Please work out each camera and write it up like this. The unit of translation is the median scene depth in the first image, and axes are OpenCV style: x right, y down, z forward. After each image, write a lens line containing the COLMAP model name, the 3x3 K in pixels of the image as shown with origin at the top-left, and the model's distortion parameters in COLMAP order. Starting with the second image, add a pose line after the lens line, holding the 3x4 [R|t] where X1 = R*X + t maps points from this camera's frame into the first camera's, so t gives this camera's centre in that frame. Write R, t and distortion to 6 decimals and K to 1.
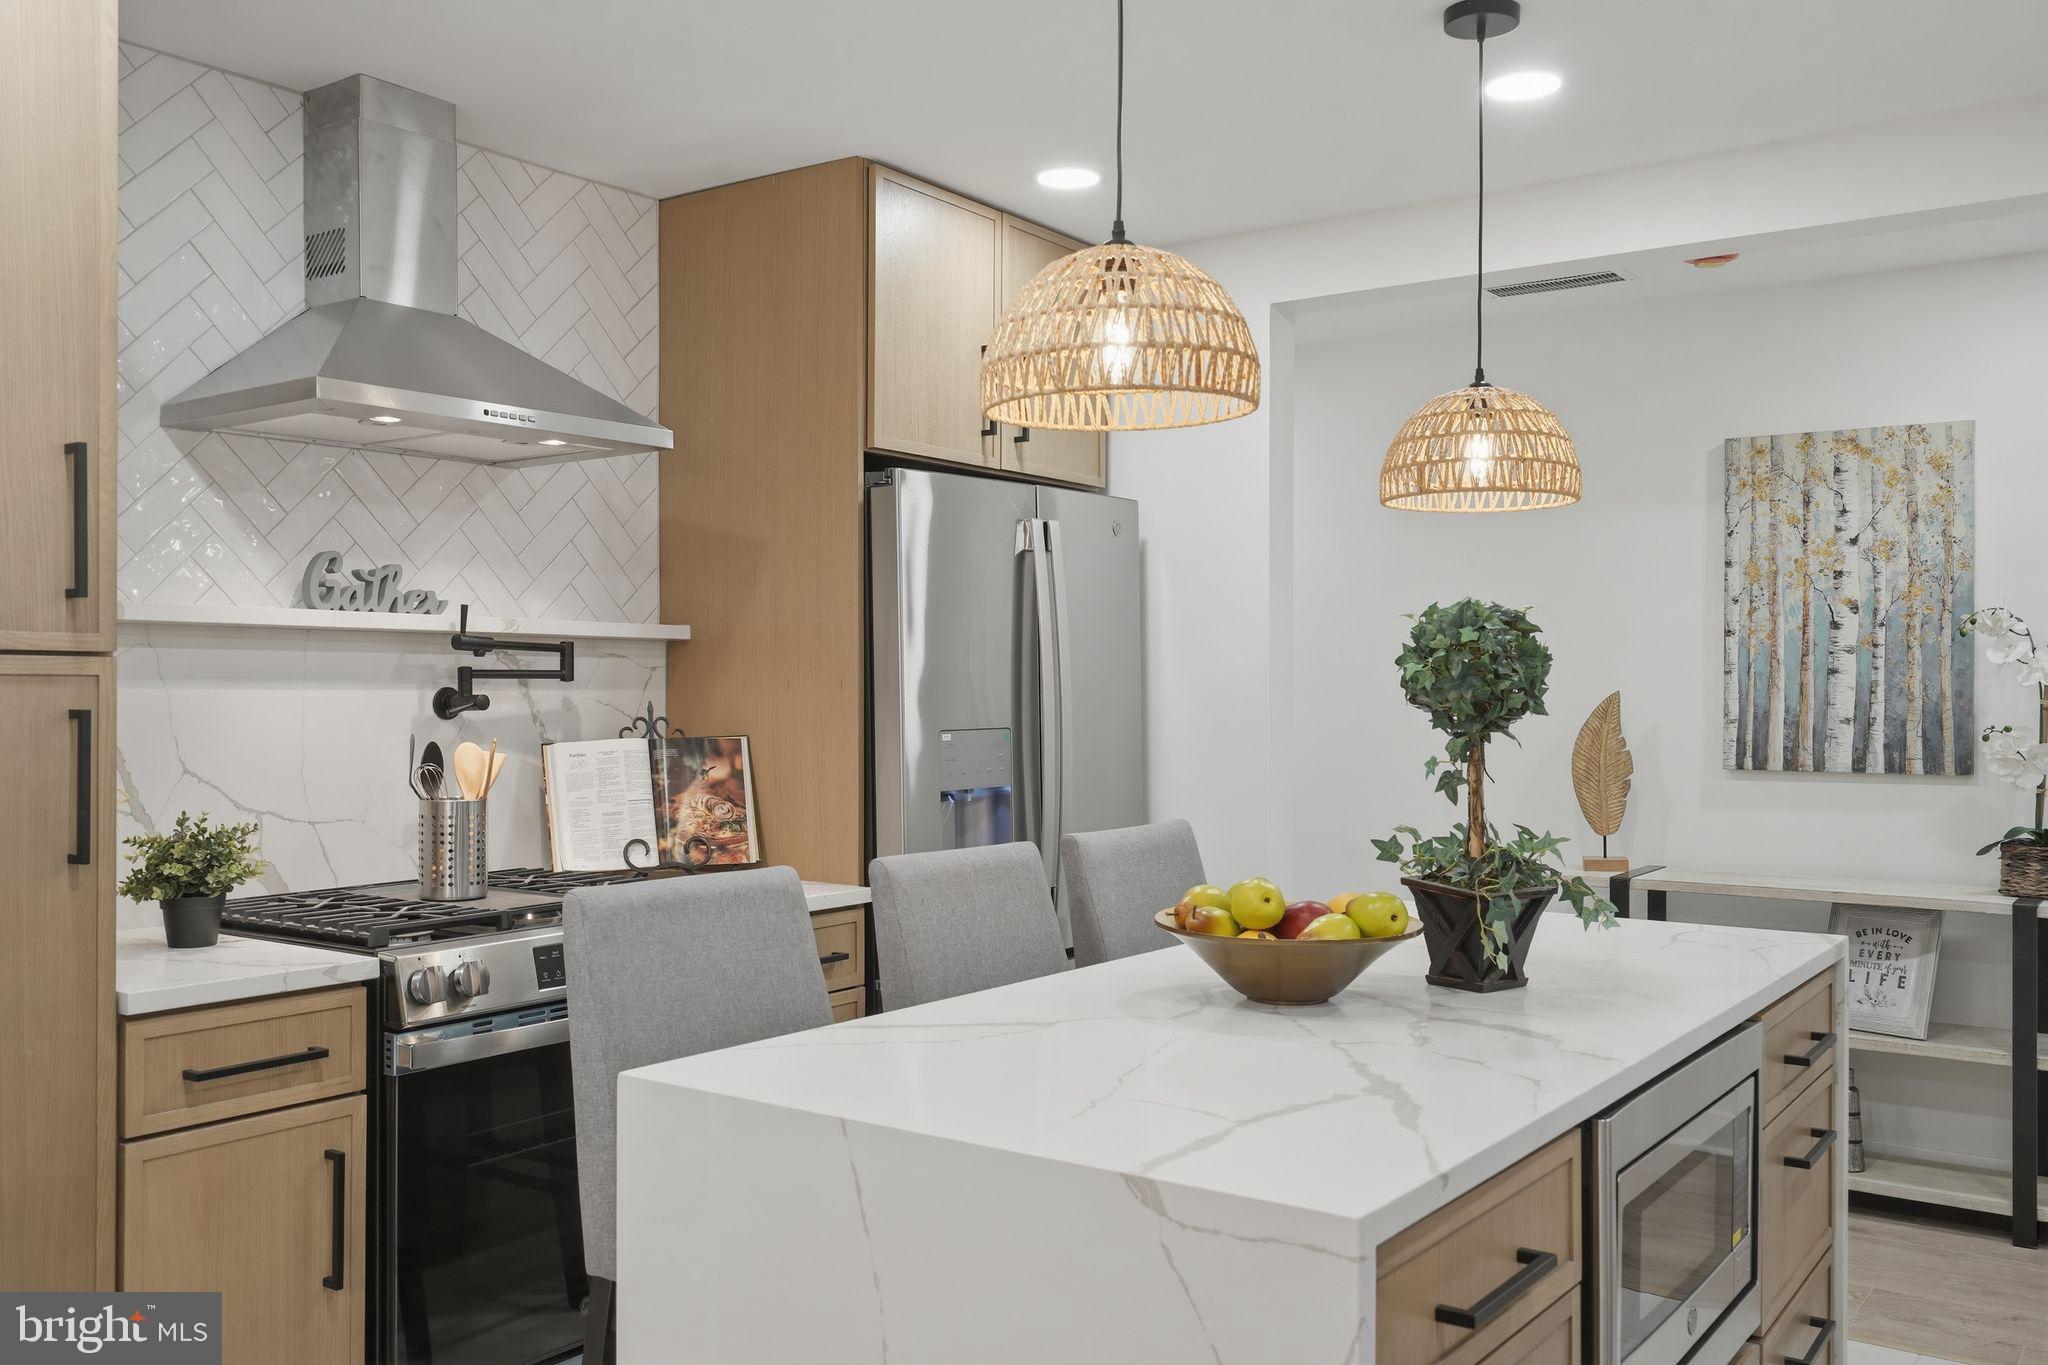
lens RADIAL K [[1734.7, 0, 1024.1], [0, 1734.7, 702.4], [0, 0, 1]] dist [0.017597, 0.000247]
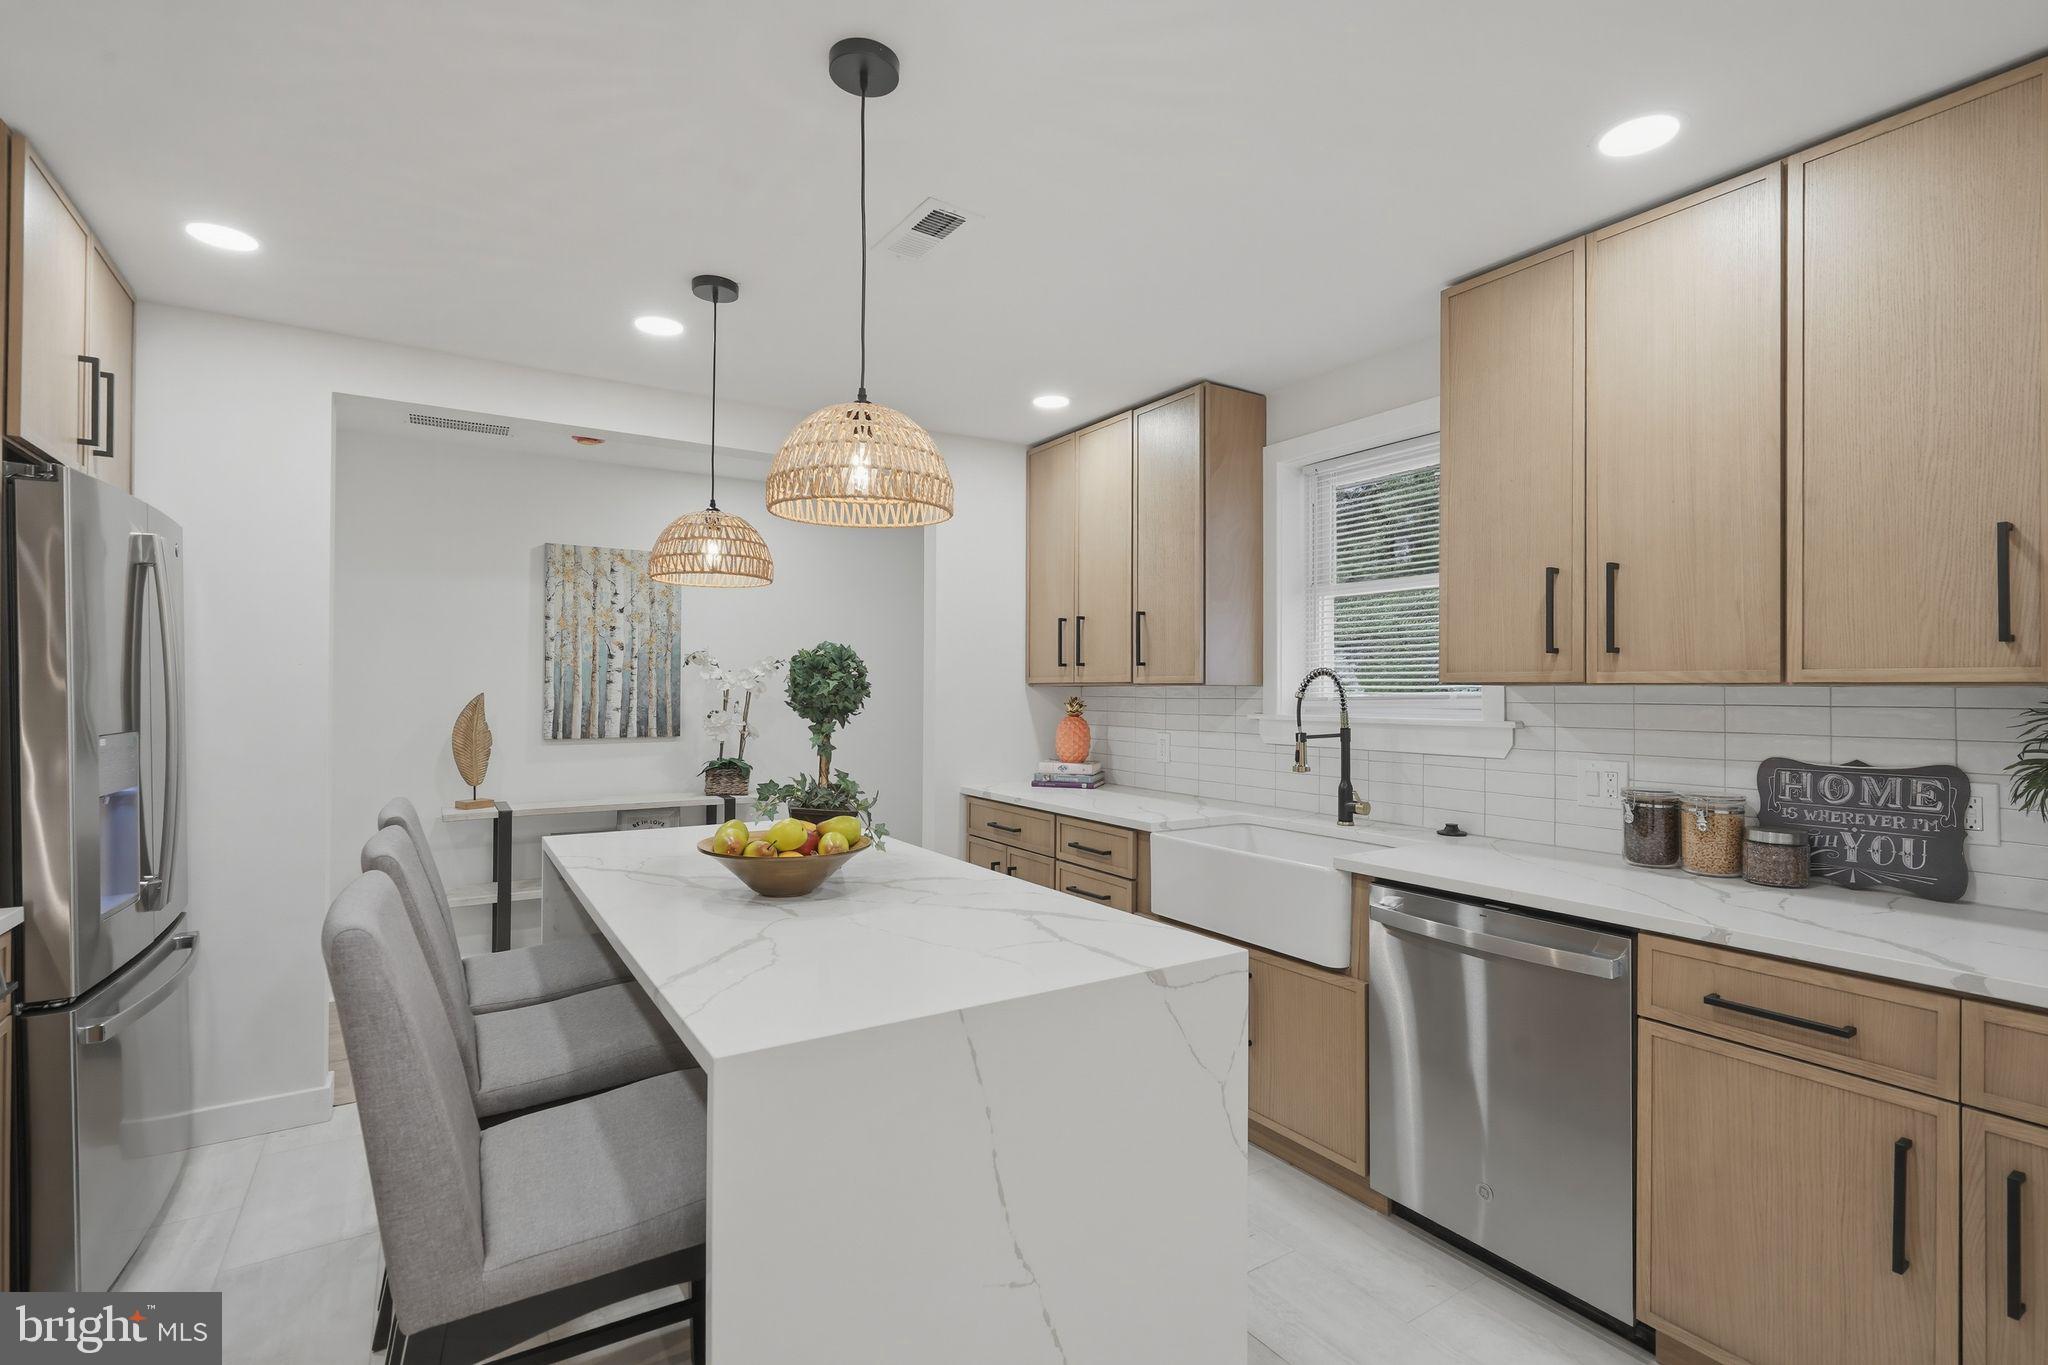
lens RADIAL K [[939.3, 0, 1031.2], [0, 939.3, 690.6], [0, 0, 1]] dist [-0.001230, 0.002469]
pose [[0.368790, 0.000026, 0.929513, -0.278829], [0.005036, 0.999985, -0.002026, -0.004649], [-0.929499, 0.005428, 0.368785, 0.239357]]
